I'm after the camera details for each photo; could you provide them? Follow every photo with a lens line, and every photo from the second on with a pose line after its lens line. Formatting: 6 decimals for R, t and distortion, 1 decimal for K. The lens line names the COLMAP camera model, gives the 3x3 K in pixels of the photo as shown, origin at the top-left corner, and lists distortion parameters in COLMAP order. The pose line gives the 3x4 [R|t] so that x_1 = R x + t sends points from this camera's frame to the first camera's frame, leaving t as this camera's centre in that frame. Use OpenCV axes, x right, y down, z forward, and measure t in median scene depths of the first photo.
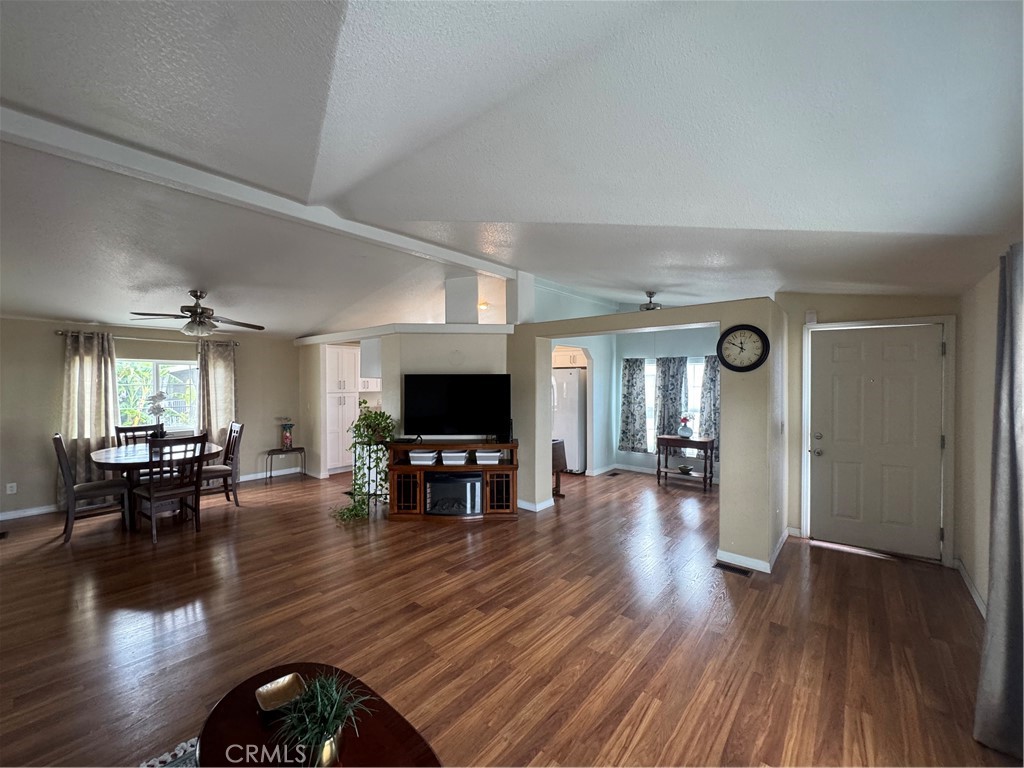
lens RADIAL K [[410.3, 0, 510.5], [0, 410.3, 384.6], [0, 0, 1]] dist [-0.003309, 0.000673]
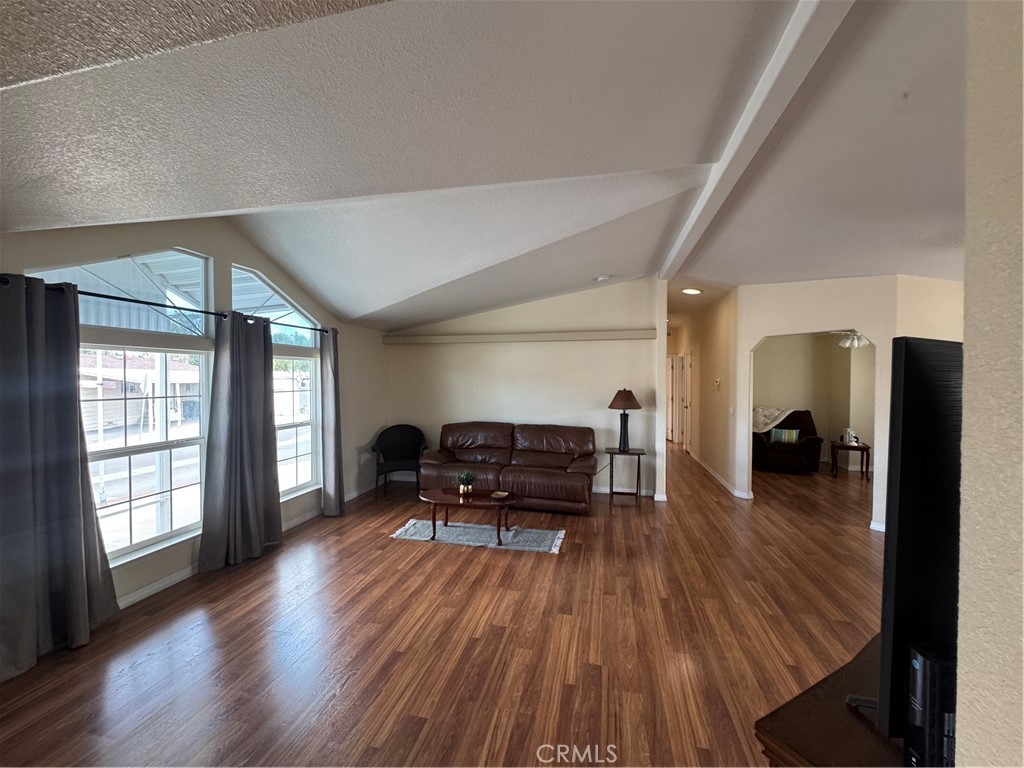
lens RADIAL K [[410.3, 0, 512.9], [0, 410.3, 385.0], [0, 0, 1]] dist [-0.003309, 0.000673]
pose [[-0.884665, 0.008905, -0.466142, 0.272411], [-0.004044, 0.999633, 0.026771, -0.017362], [0.466209, 0.025568, -0.884305, 1.509213]]
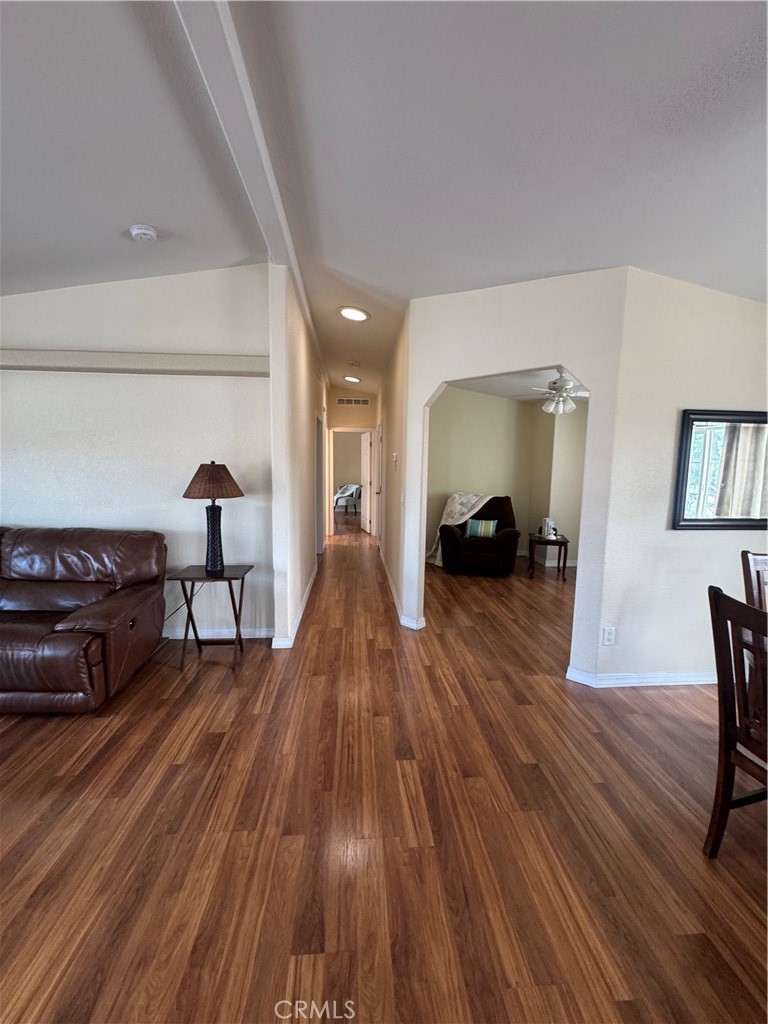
lens RADIAL K [[410.3, 0, 382.4], [0, 410.3, 508.7], [0, 0, 1]] dist [-0.003309, 0.000673]
pose [[-0.709757, 0.064719, -0.701468, -0.471414], [-0.022863, 0.993130, 0.114761, 0.028229], [0.704076, 0.097490, -0.703401, 1.202524]]
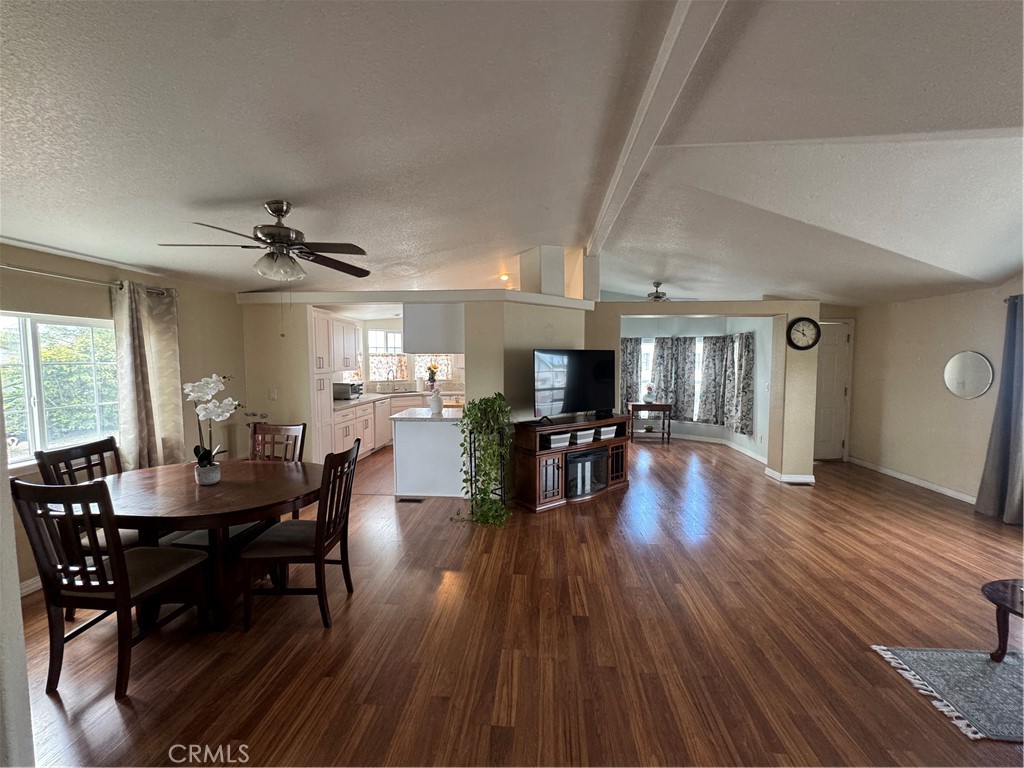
lens RADIAL K [[410.3, 0, 511.5], [0, 410.3, 386.0], [0, 0, 1]] dist [-0.003309, 0.000673]
pose [[0.808248, -0.039988, 0.587483, -1.163510], [0.007154, 0.998285, 0.058107, 0.004215], [-0.588799, -0.042762, 0.807148, 0.442694]]
